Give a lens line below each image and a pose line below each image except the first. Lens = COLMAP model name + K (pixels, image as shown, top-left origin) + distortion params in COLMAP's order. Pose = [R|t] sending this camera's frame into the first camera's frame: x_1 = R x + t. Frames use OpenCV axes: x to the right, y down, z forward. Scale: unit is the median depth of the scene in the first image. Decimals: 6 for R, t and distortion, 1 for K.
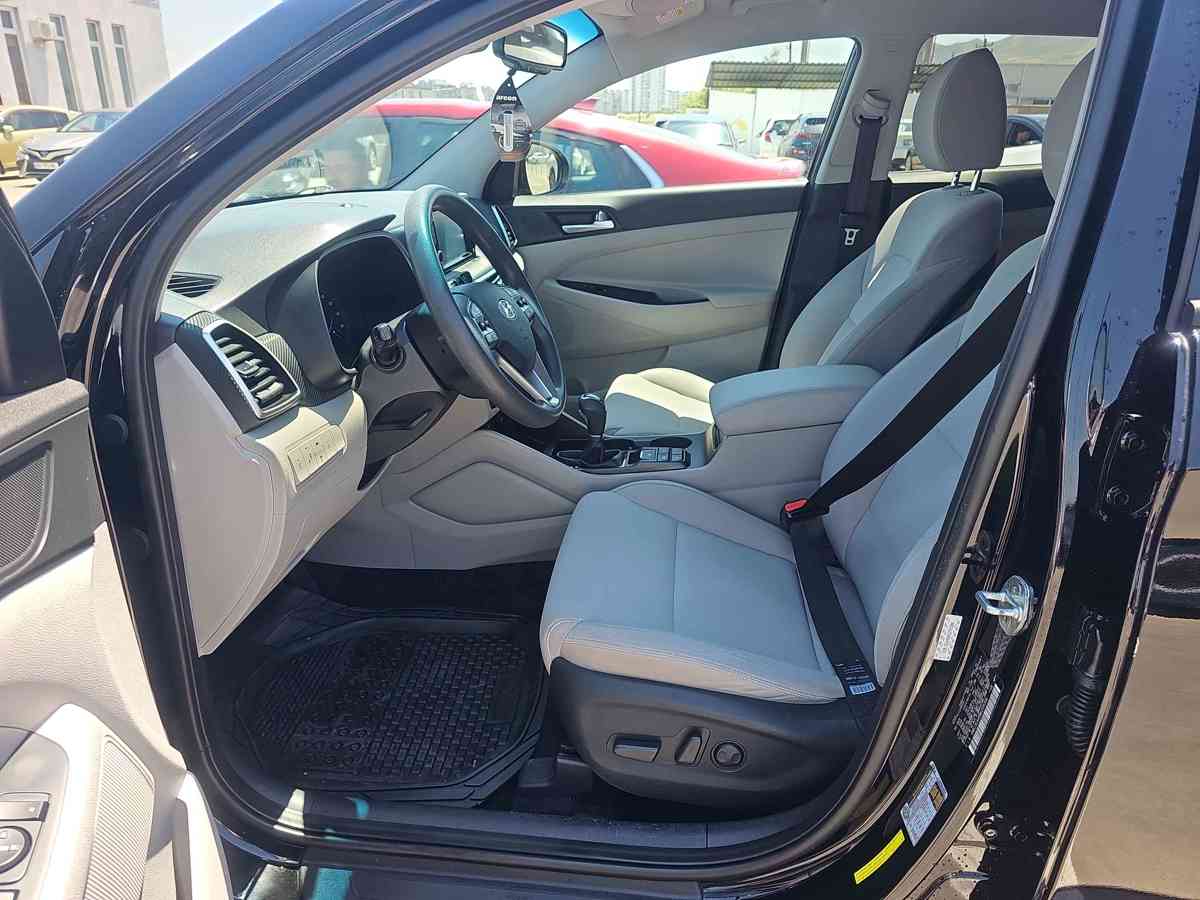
lens RADIAL K [[788.5, 0, 606.6], [0, 788.5, 432.9], [0, 0, 1]] dist [0.076937, -0.090743]
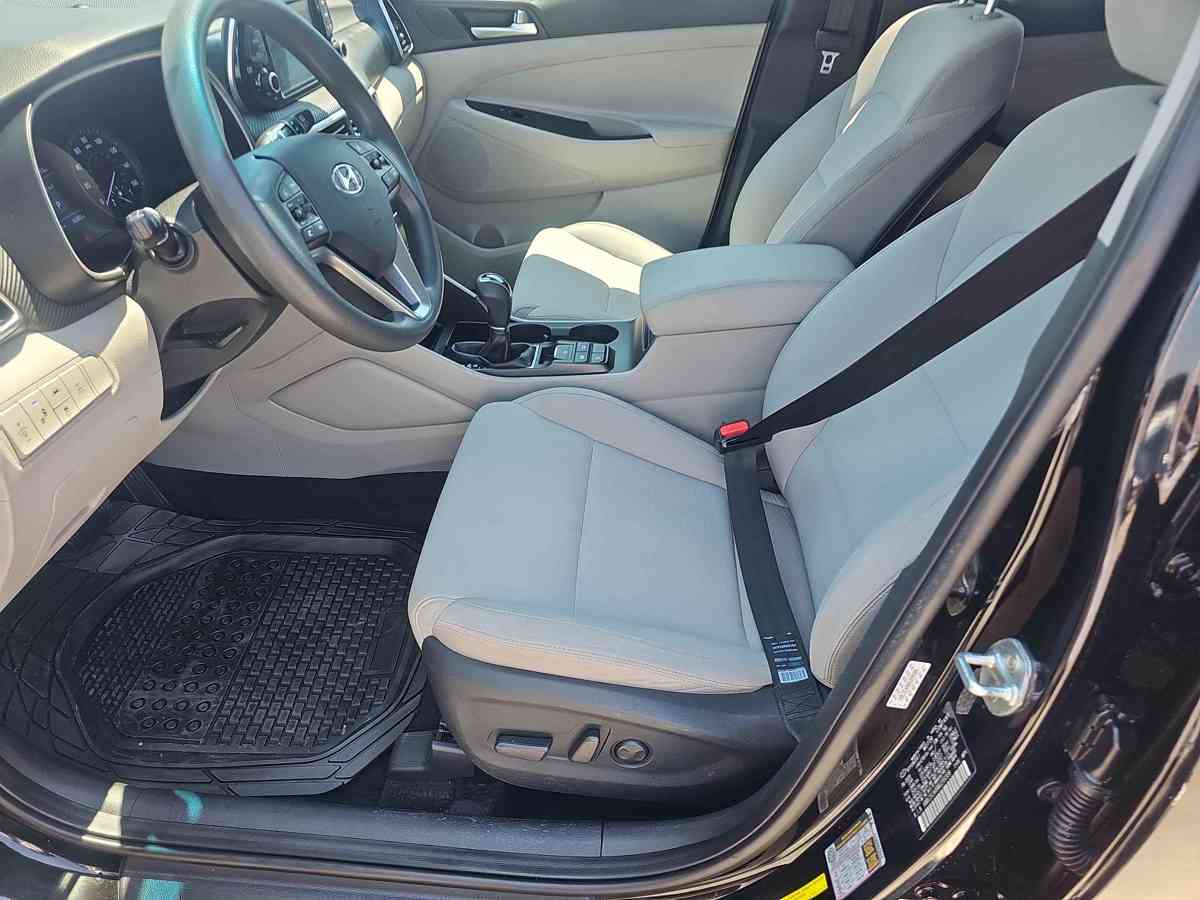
lens RADIAL K [[790.1, 0, 604.7], [0, 790.1, 452.6], [0, 0, 1]] dist [0.071908, -0.079213]
pose [[0.997887, 0.011884, 0.063878, 0.054003], [-0.027224, 0.969147, 0.244977, -0.090410], [-0.058996, -0.246198, 0.967422, 0.210421]]
